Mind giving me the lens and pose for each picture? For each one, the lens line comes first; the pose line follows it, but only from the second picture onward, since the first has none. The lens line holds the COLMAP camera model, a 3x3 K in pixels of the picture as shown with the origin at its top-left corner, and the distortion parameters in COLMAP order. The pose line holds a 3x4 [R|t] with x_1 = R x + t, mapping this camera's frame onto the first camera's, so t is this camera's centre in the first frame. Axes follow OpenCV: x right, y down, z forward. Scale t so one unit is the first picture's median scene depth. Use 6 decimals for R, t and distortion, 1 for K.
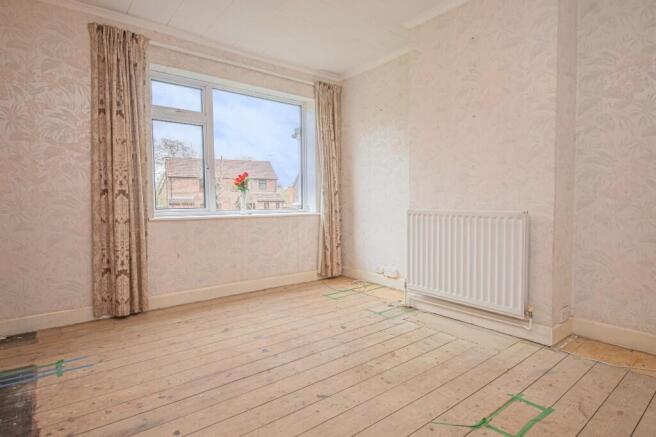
lens RADIAL K [[354.7, 0, 328.5], [0, 354.7, 216.4], [0, 0, 1]] dist [0.023821, -0.000268]
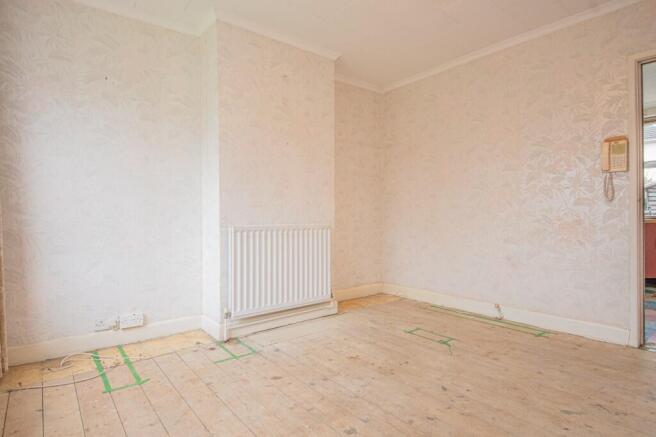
lens RADIAL K [[354.7, 0, 329.1], [0, 354.7, 215.6], [0, 0, 1]] dist [0.023821, -0.000268]
pose [[-0.007160, 0.006692, 0.999952, -0.709437], [0.046322, 0.998906, -0.006353, -0.030456], [-0.998901, 0.046275, -0.007462, 0.837111]]
